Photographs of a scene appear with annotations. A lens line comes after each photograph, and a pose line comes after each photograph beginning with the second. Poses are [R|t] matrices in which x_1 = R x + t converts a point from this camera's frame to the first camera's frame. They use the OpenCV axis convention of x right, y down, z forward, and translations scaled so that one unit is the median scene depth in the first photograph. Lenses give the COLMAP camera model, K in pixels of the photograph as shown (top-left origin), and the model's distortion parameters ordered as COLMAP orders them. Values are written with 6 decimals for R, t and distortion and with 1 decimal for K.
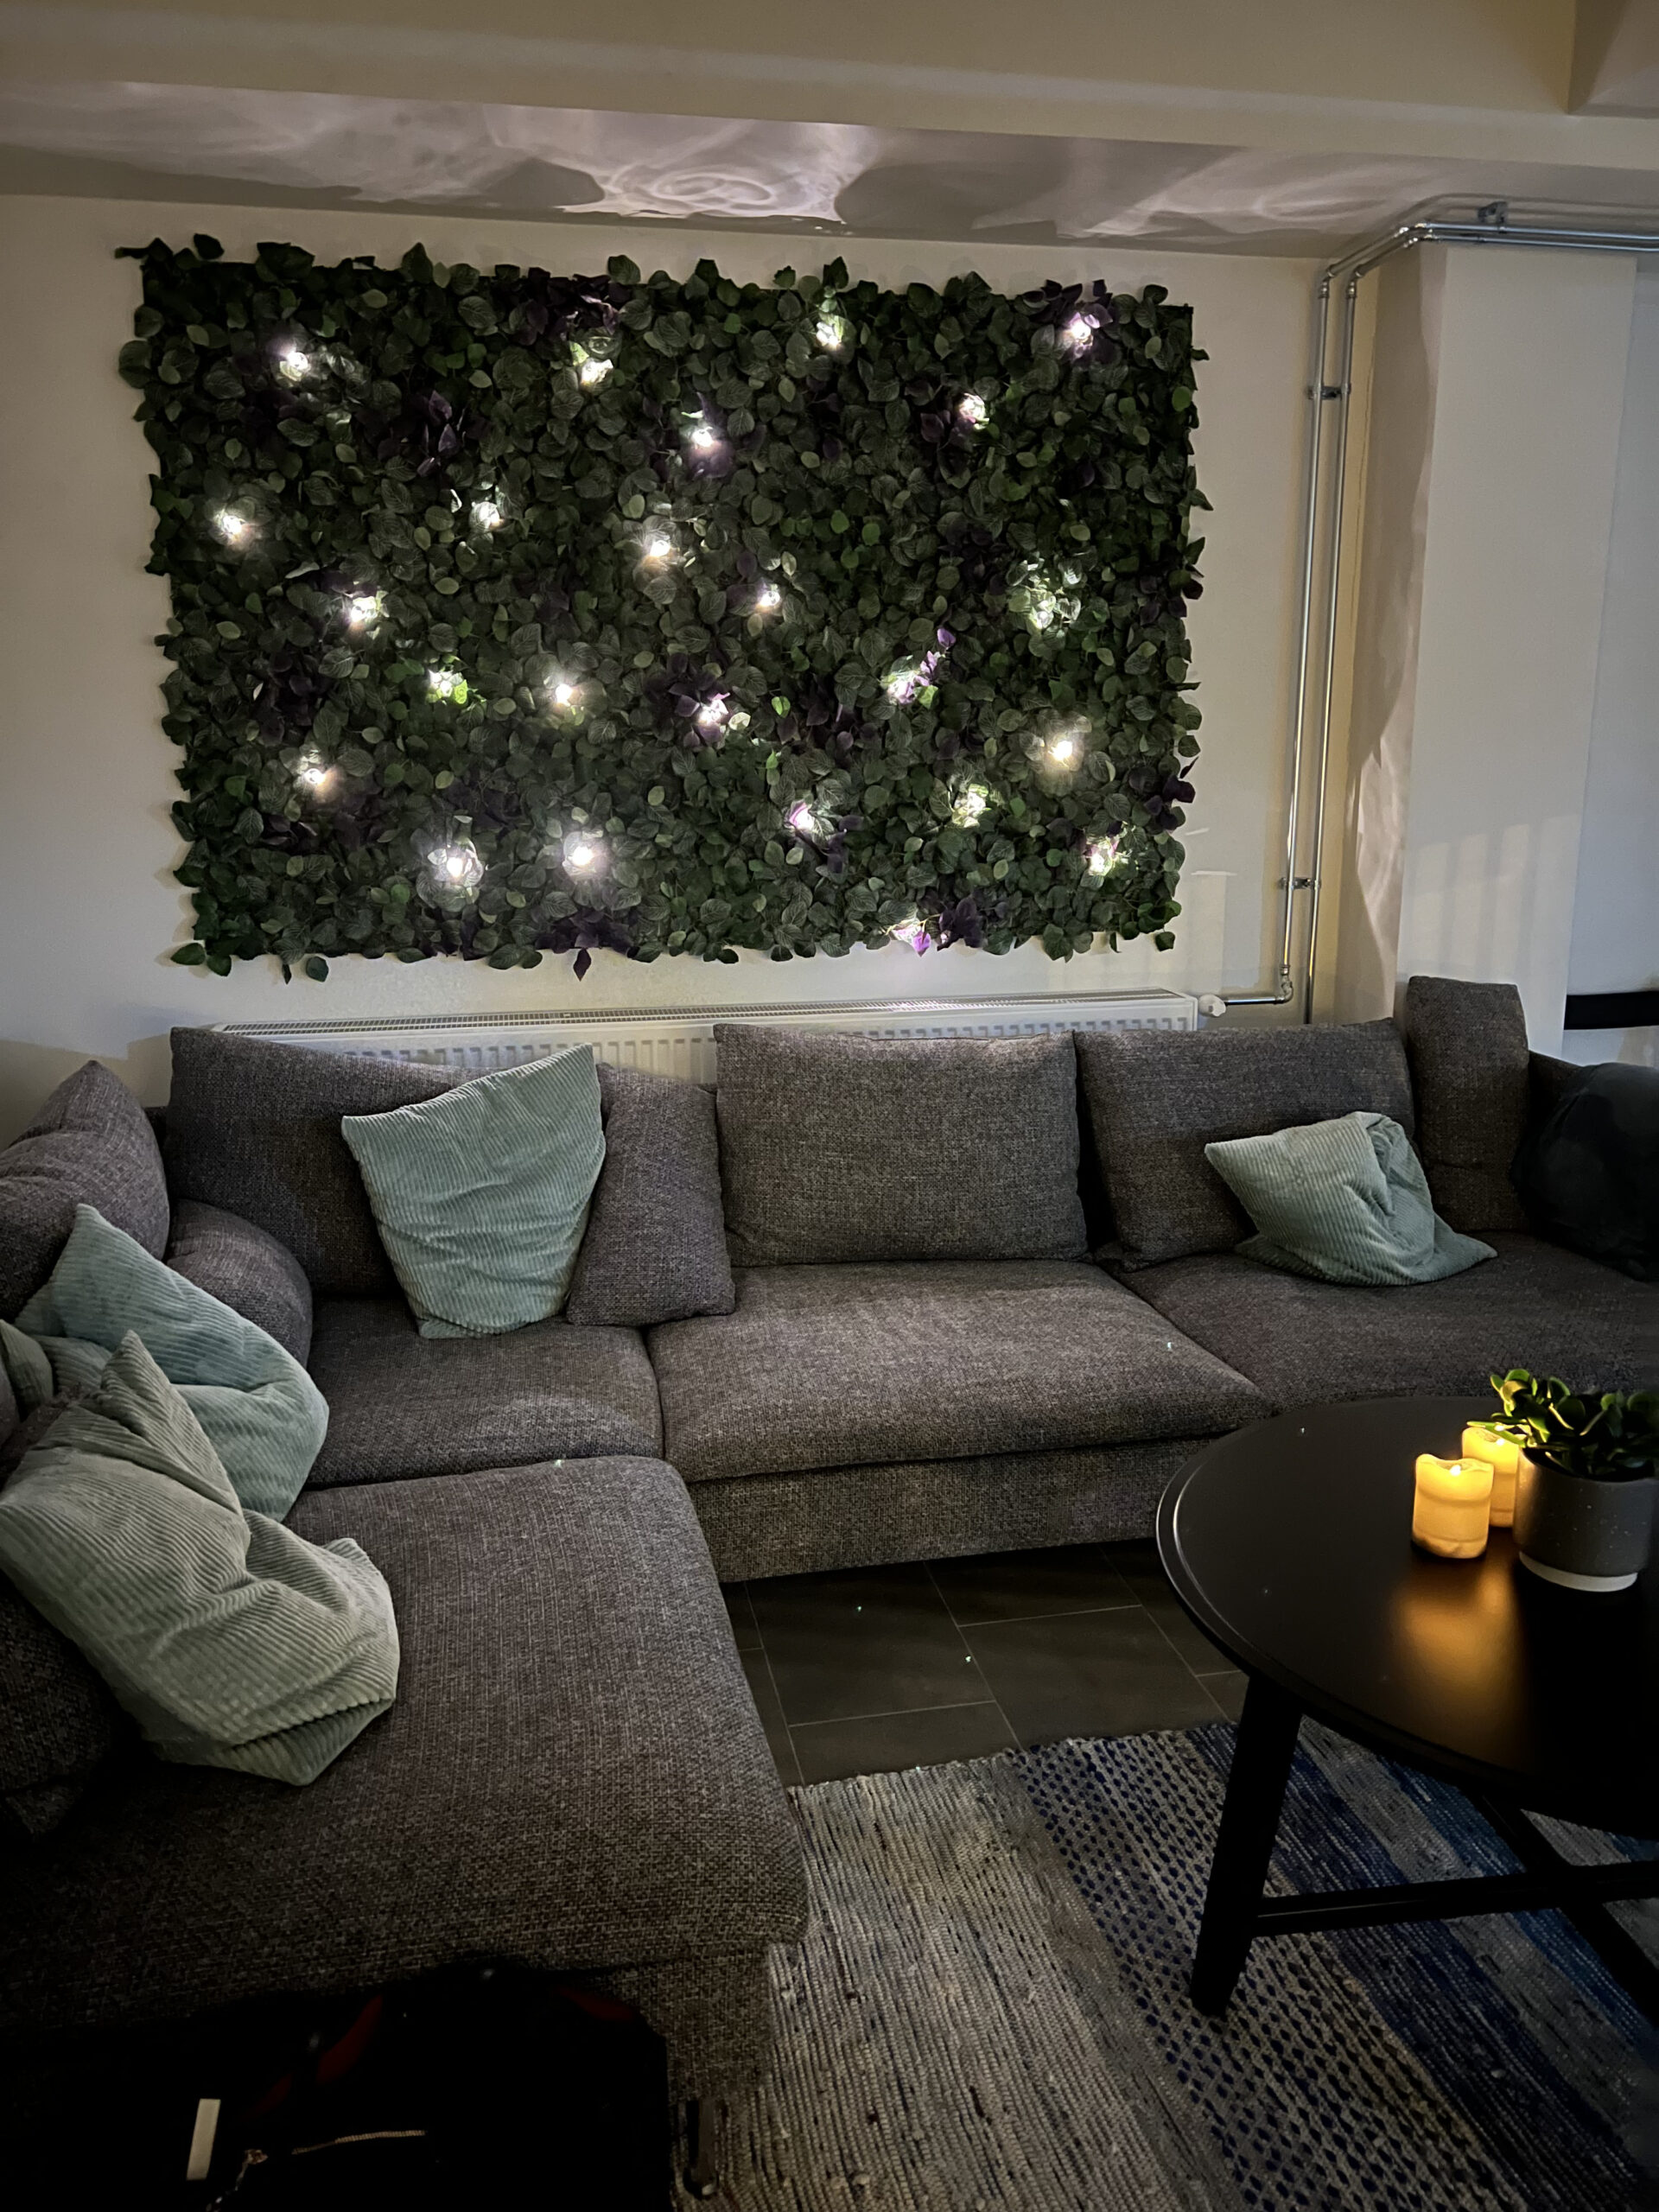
lens RADIAL K [[1703.7, 0, 829.5], [0, 1703.7, 1106.0], [0, 0, 1]] dist [-0.000632, -0.038394]
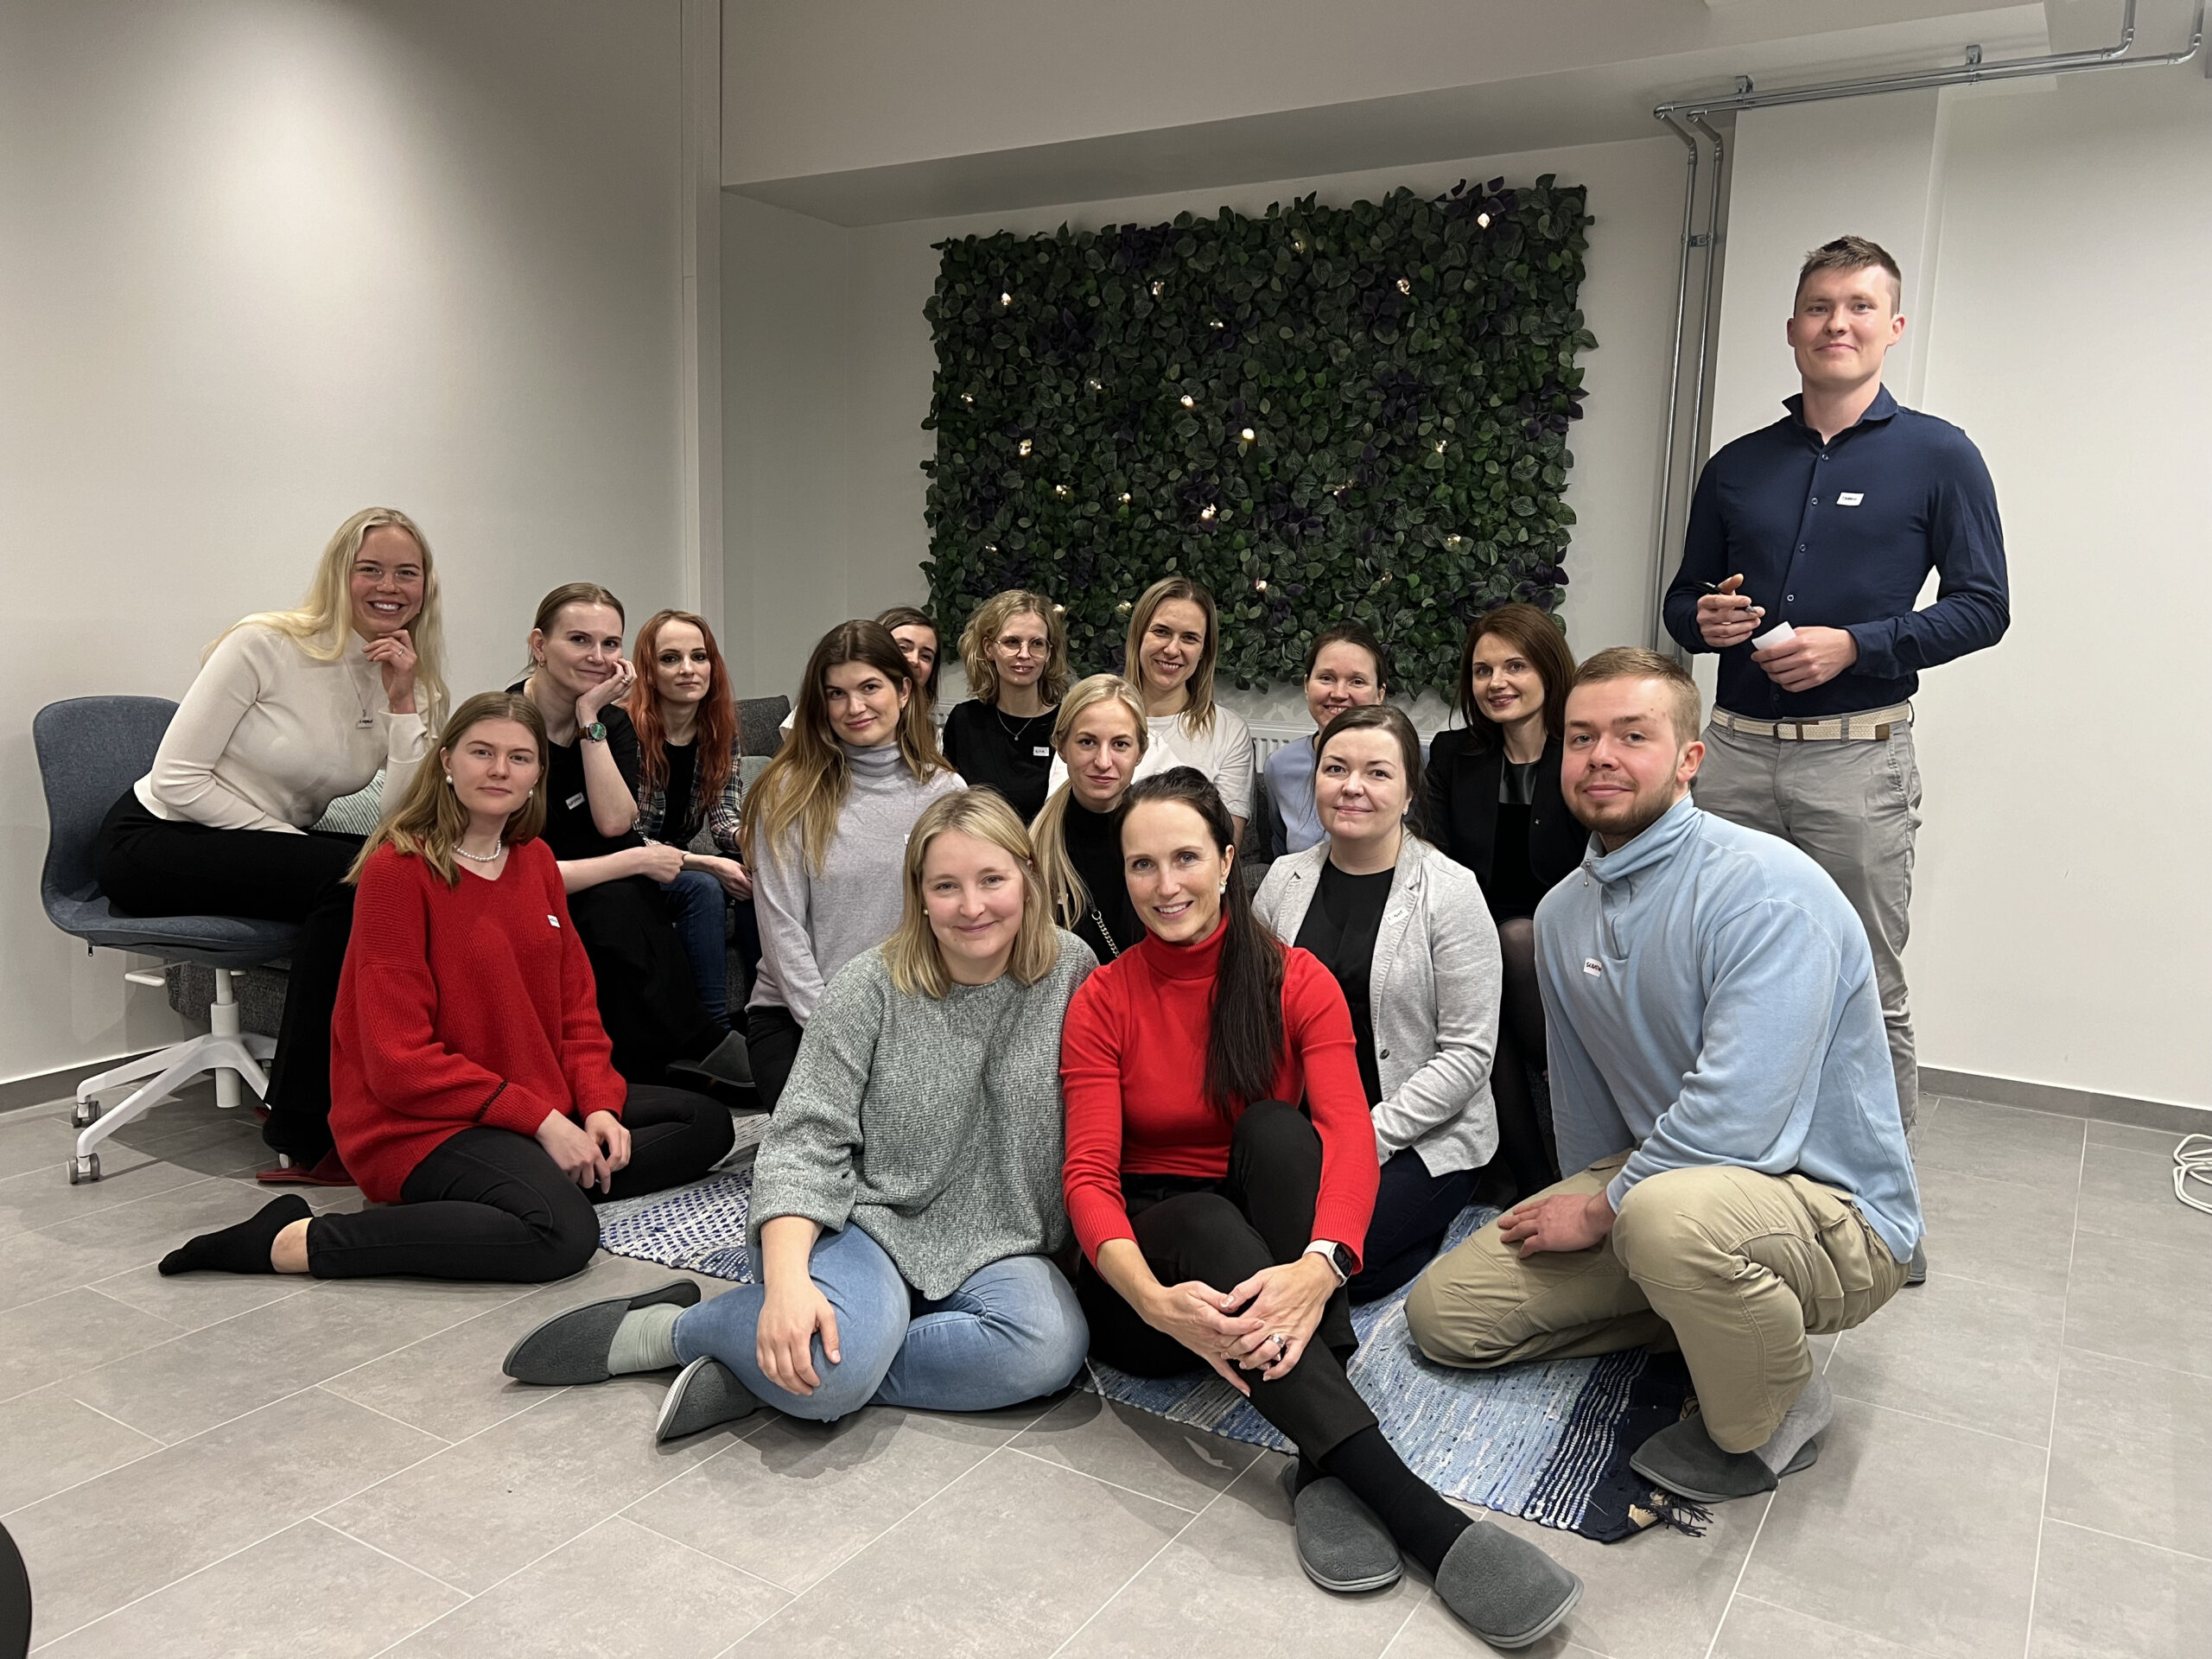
lens RADIAL K [[1703.7, 0, 1106.0], [0, 1703.7, 829.5], [0, 0, 1]] dist [-0.000632, -0.038394]
pose [[0.729171, 0.118476, -0.673997, 0.887941], [-0.176683, 0.984100, -0.018160, 0.078344], [0.661129, 0.132325, 0.738511, -0.086892]]
